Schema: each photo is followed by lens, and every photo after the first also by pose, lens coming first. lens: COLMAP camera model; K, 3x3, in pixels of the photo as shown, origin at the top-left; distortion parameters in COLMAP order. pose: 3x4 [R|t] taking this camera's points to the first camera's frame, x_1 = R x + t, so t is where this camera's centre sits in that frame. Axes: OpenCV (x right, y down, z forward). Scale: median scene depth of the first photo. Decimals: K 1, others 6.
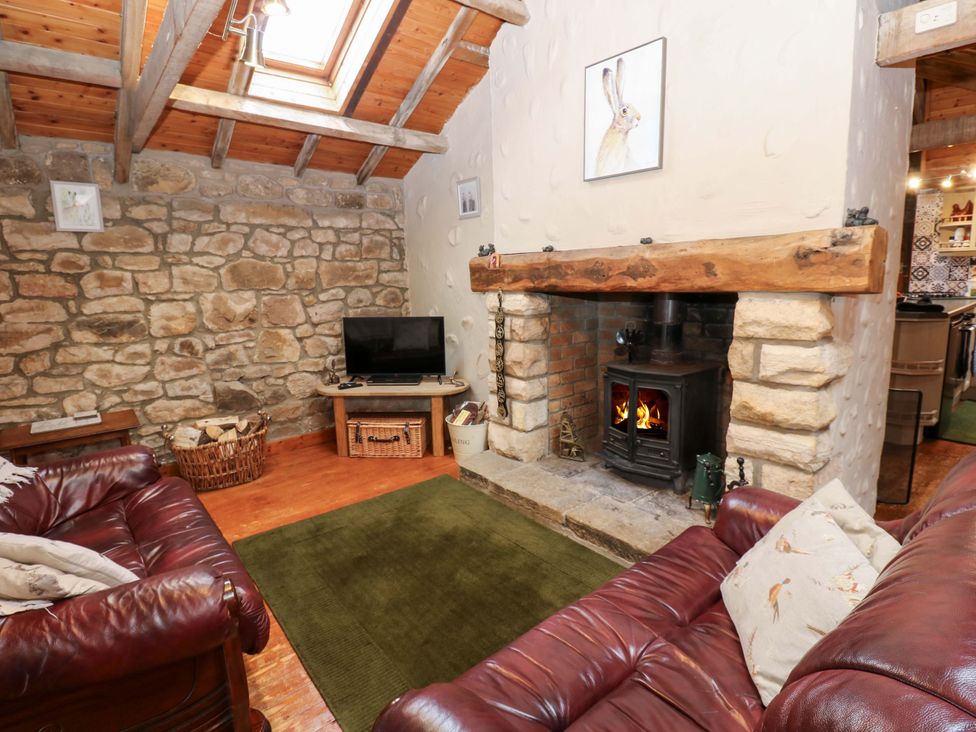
lens RADIAL K [[508.2, 0, 494.9], [0, 508.2, 351.1], [0, 0, 1]] dist [0.004671, -0.012839]
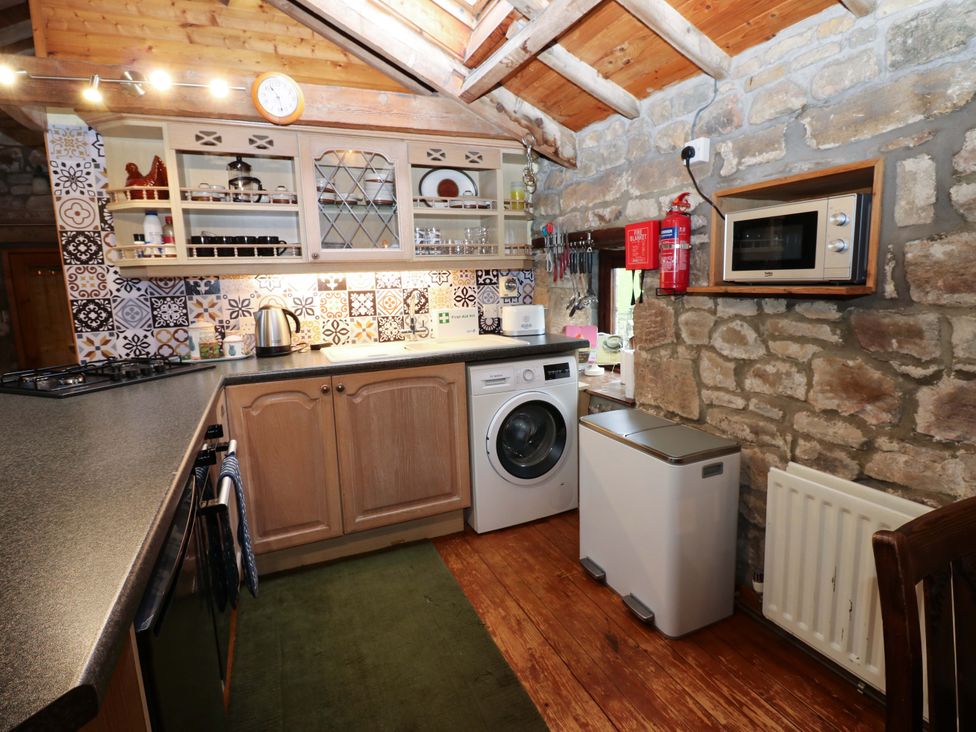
lens RADIAL K [[508.2, 0, 494.9], [0, 508.2, 351.1], [0, 0, 1]] dist [0.004671, -0.012839]
pose [[0.279351, -0.133430, 0.950873, 0.526314], [0.167070, 0.981946, 0.088708, -0.106213], [-0.945543, 0.134082, 0.296600, 0.554887]]
